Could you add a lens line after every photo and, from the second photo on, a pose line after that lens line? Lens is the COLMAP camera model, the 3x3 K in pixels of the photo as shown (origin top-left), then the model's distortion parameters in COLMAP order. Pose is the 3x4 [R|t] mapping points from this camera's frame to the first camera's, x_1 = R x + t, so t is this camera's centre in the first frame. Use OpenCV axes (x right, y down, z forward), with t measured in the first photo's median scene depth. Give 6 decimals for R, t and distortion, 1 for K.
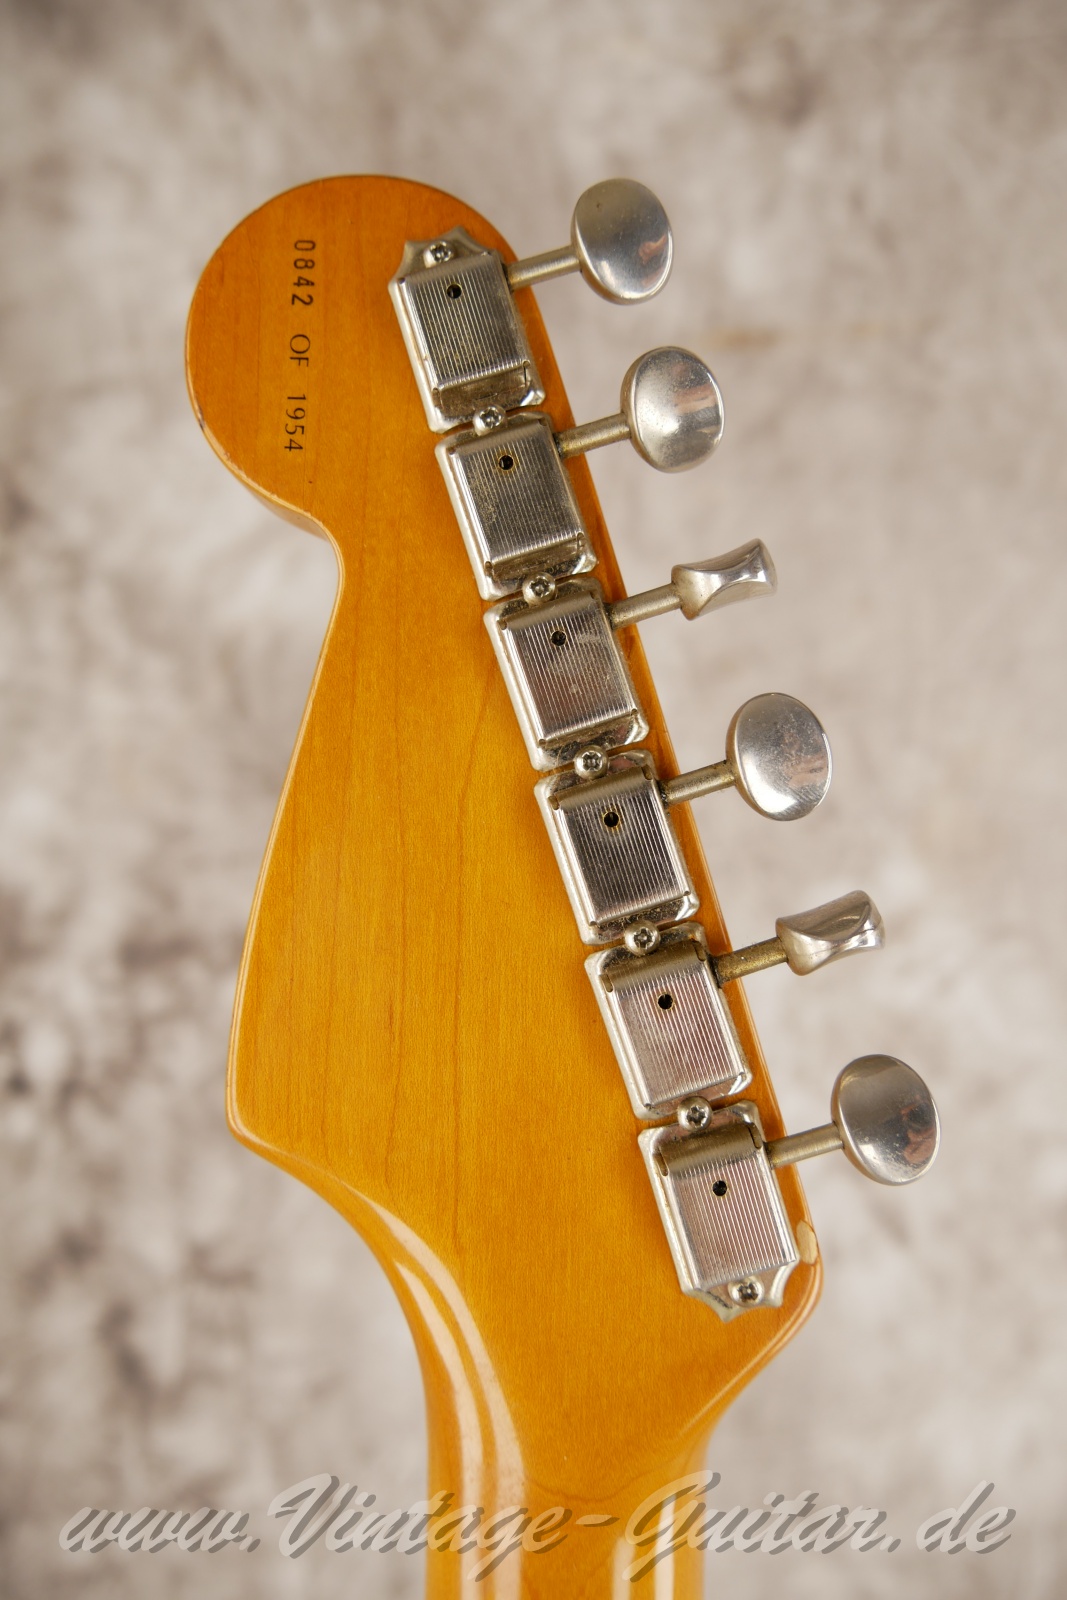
lens RADIAL K [[1408.1, 0, 534.5], [0, 1408.1, 797.2], [0, 0, 1]] dist [-0.071320, 0.041054]
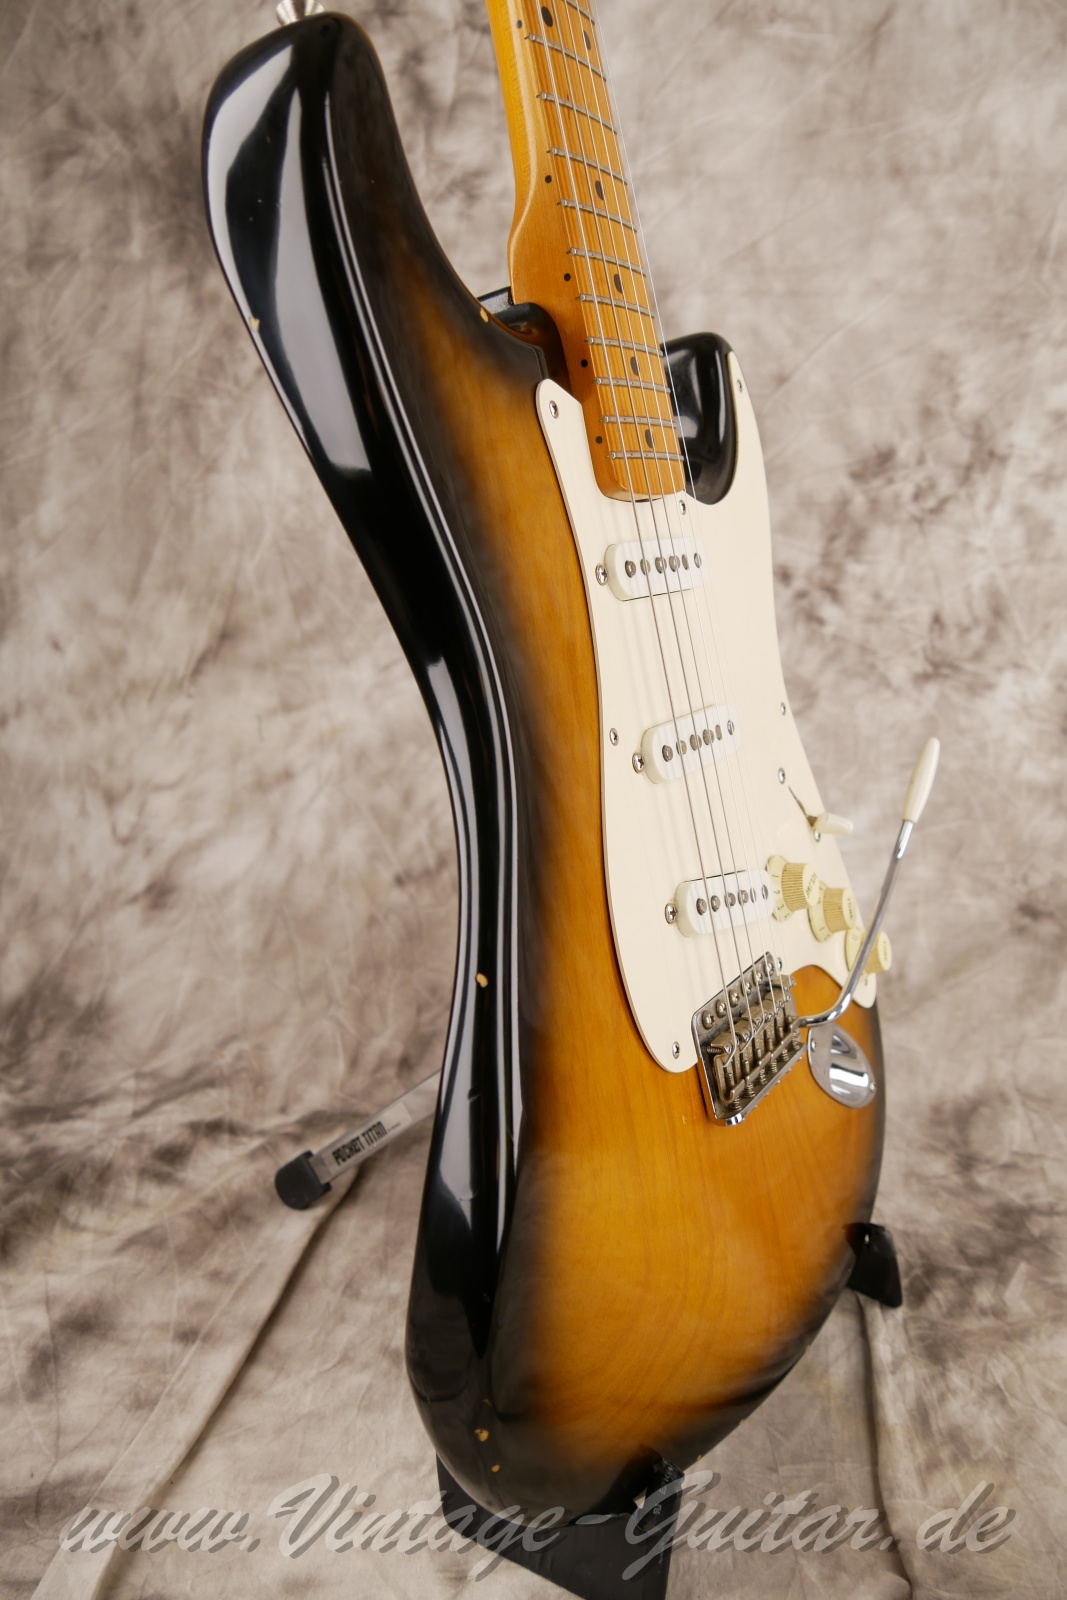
lens RADIAL K [[1408.1, 0, 525.2], [0, 1408.1, 806.1], [0, 0, 1]] dist [-0.071320, 0.041054]
pose [[0.991346, 0.042141, -0.124323, 0.024802], [-0.023209, 0.988418, 0.149973, 0.929590], [0.129203, -0.145789, 0.980842, -0.504359]]
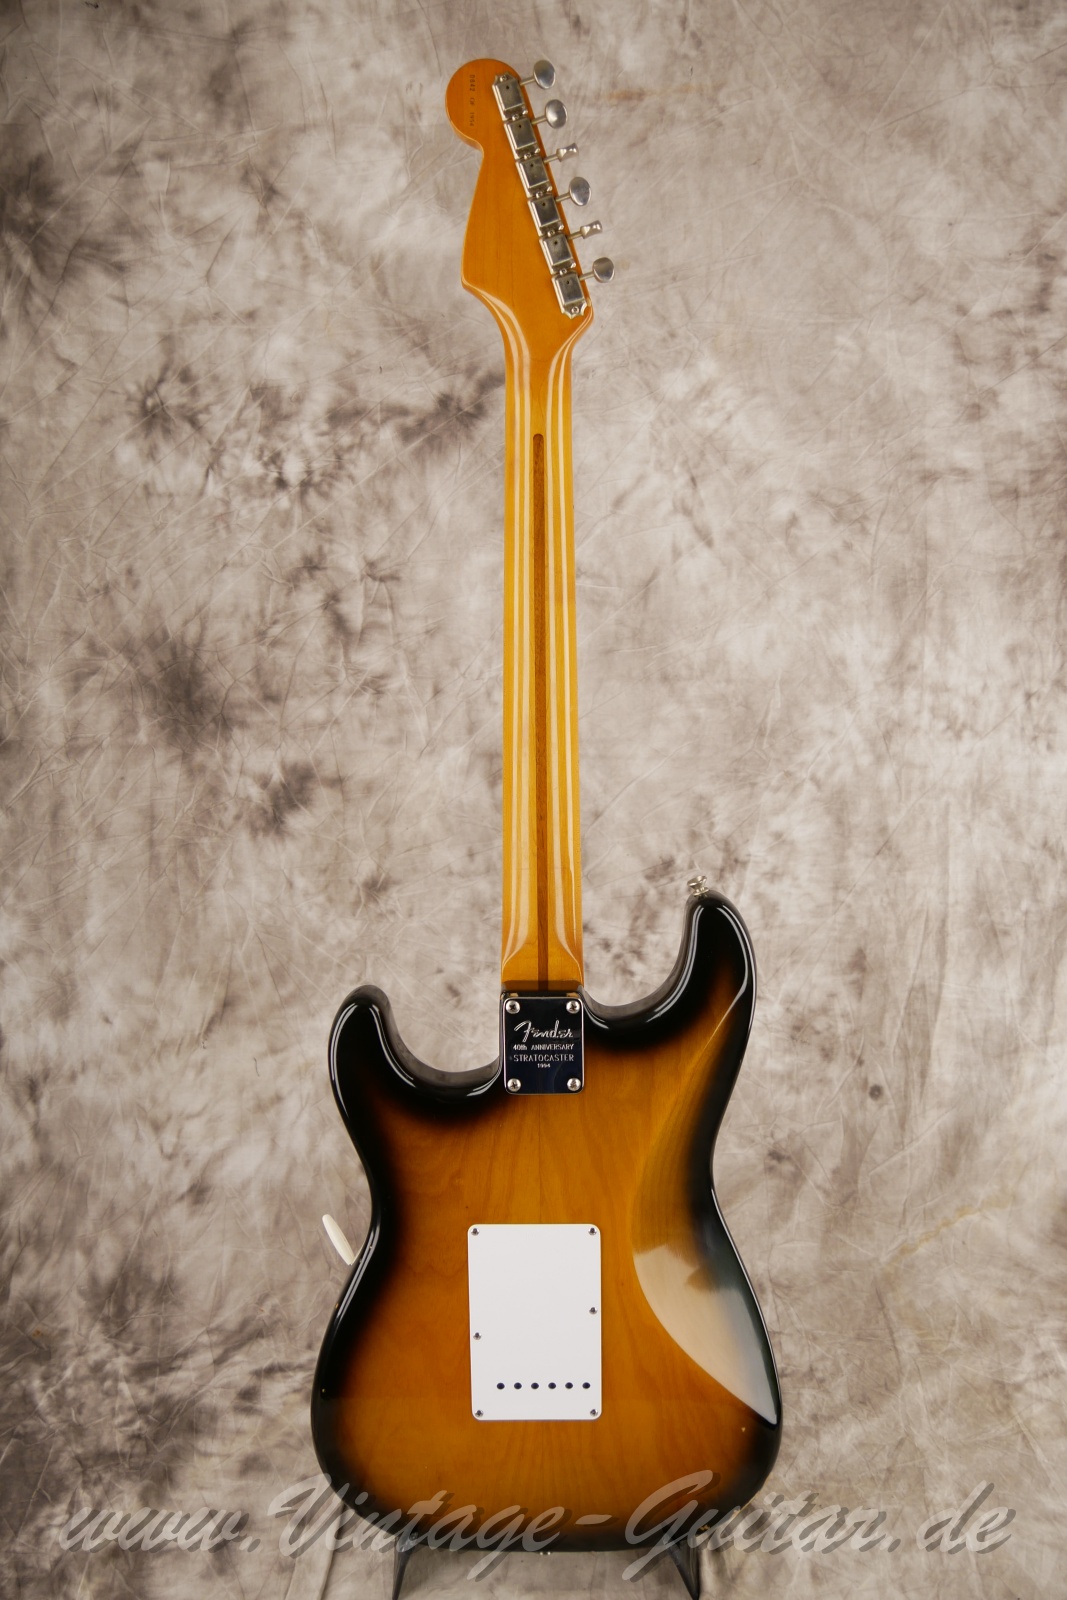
lens RADIAL K [[1408.1, 0, 529.5], [0, 1408.1, 817.4], [0, 0, 1]] dist [-0.071320, 0.041054]
pose [[0.999797, -0.019375, -0.005512, -0.002176], [0.020013, 0.986557, 0.162185, 0.366586], [0.002296, -0.162262, 0.986745, -1.122270]]
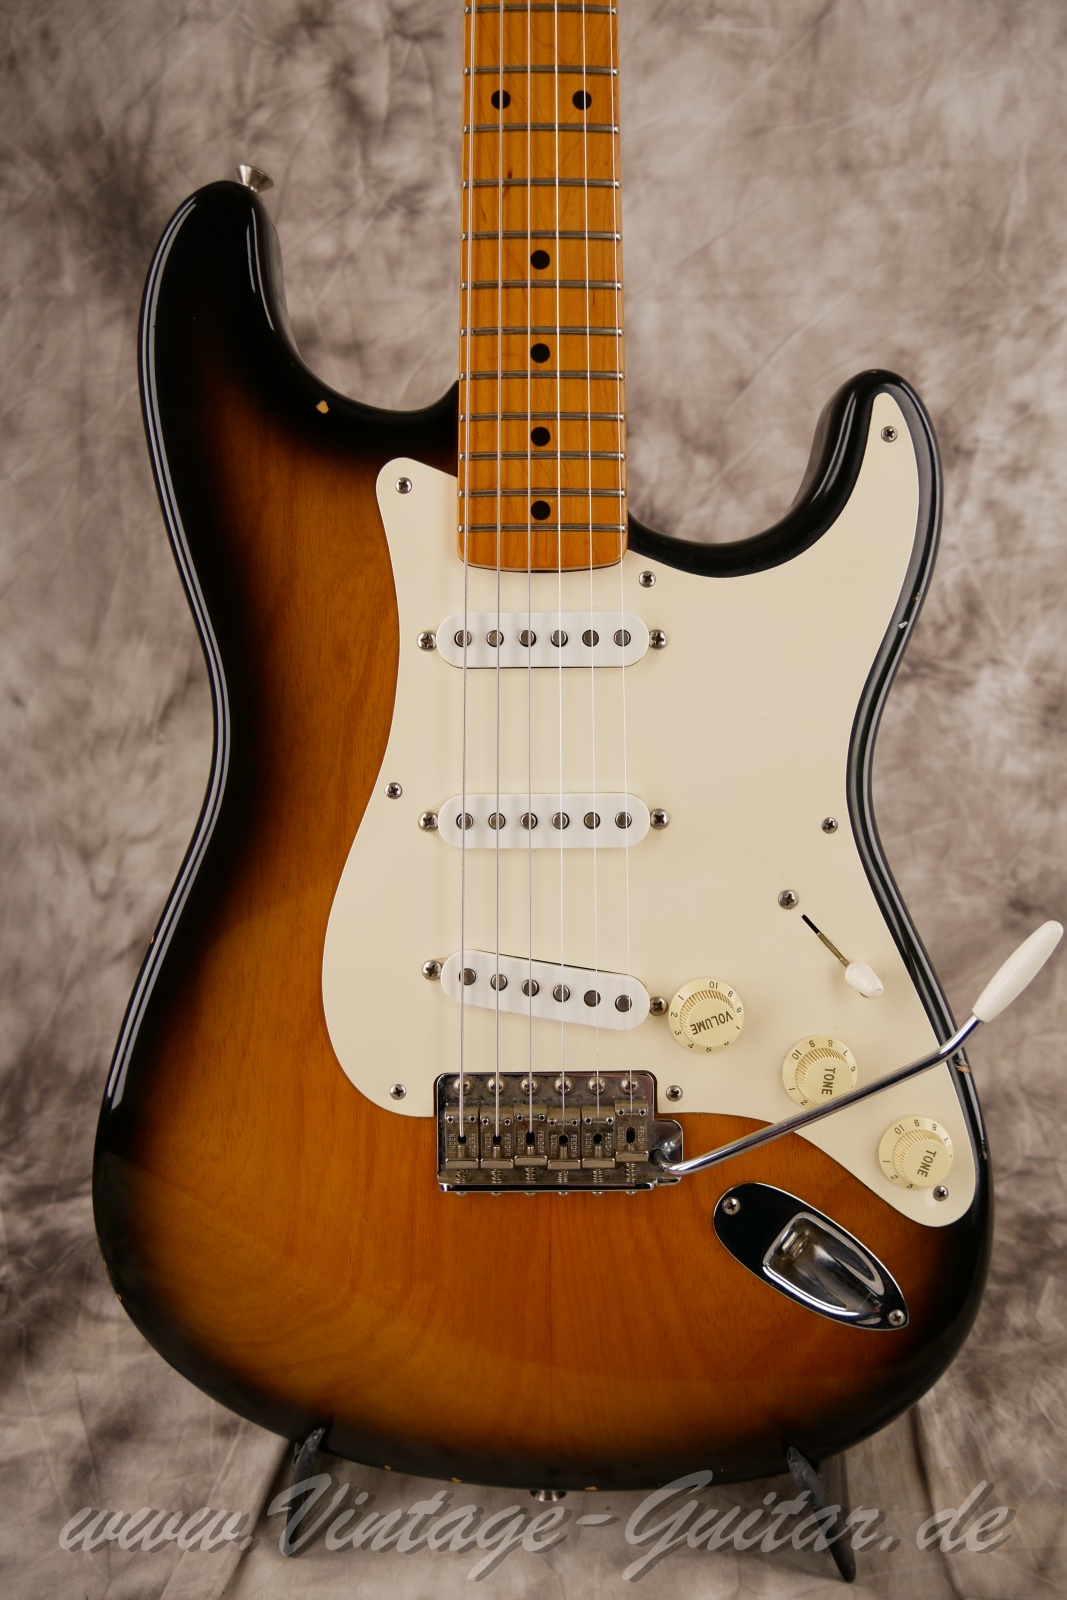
lens RADIAL K [[1408.1, 0, 534.3], [0, 1408.1, 807.9], [0, 0, 1]] dist [-0.071320, 0.041054]
pose [[0.996532, -0.022255, -0.080175, -0.015797], [0.036364, 0.983164, 0.179073, 0.866727], [0.074840, -0.181367, 0.980564, -0.479927]]
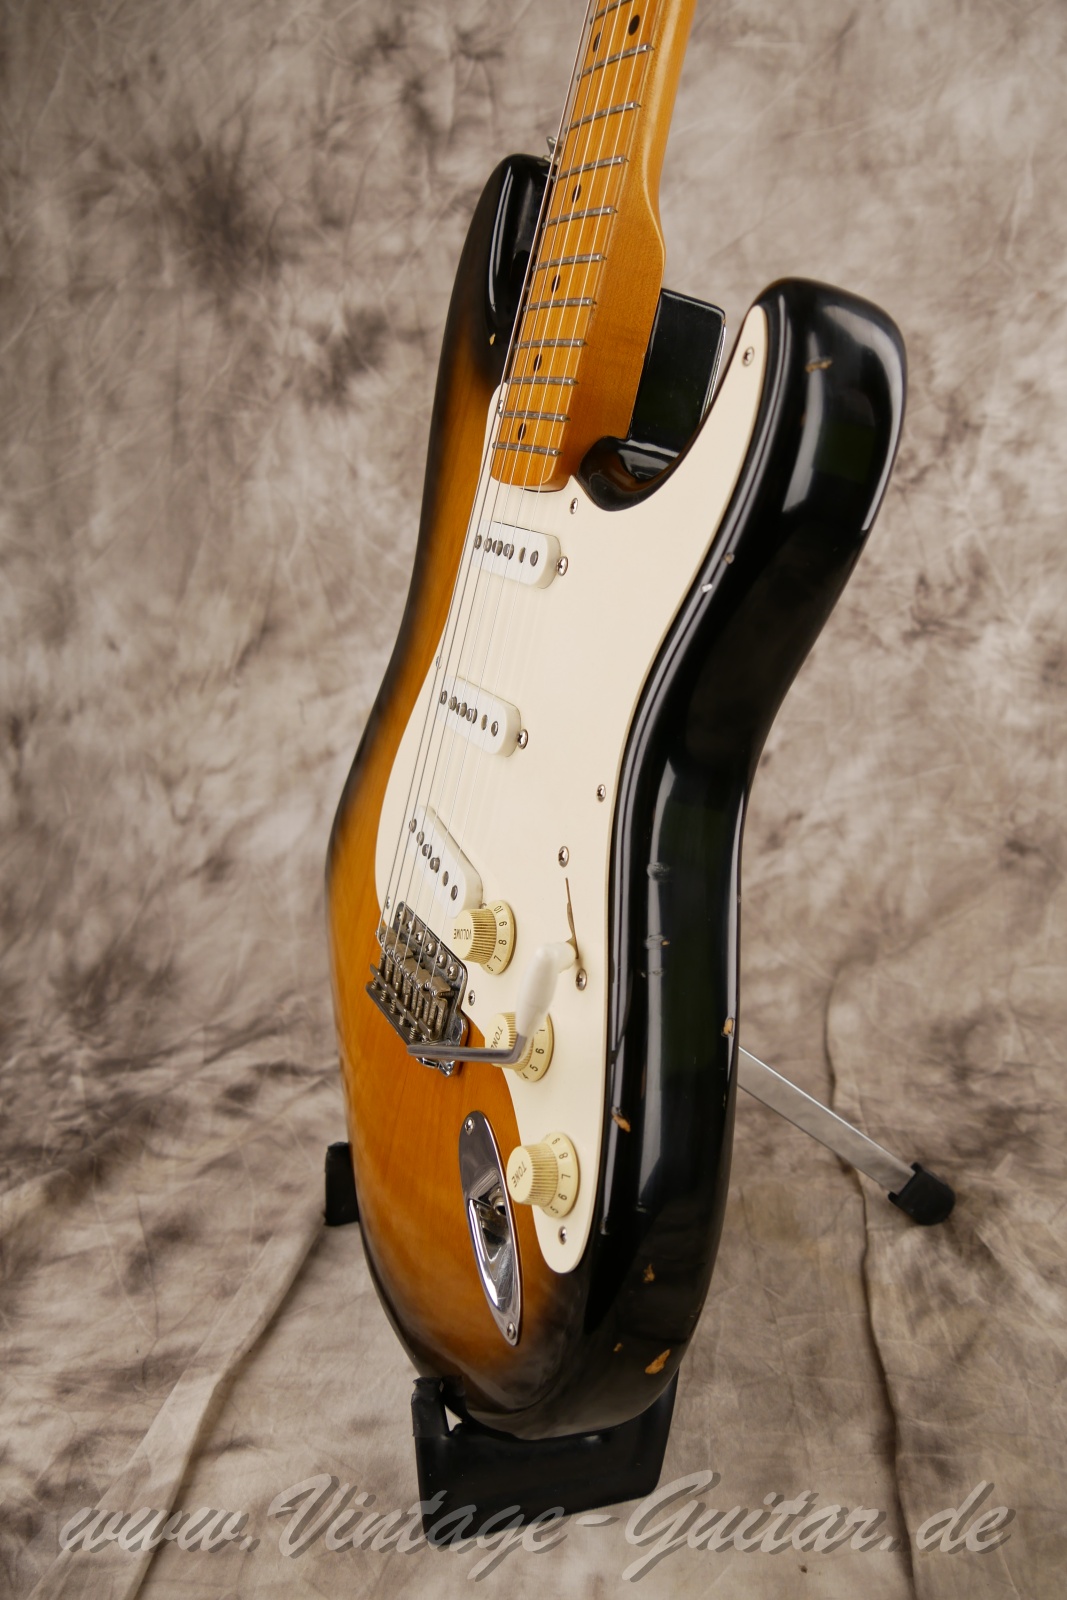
lens RADIAL K [[1408.1, 0, 522.1], [0, 1408.1, 807.4], [0, 0, 1]] dist [-0.071320, 0.041054]
pose [[0.987969, -0.001770, -0.154644, 0.057932], [0.026113, 0.987487, 0.155523, 0.940756], [0.152434, -0.157690, 0.975652, -0.625071]]
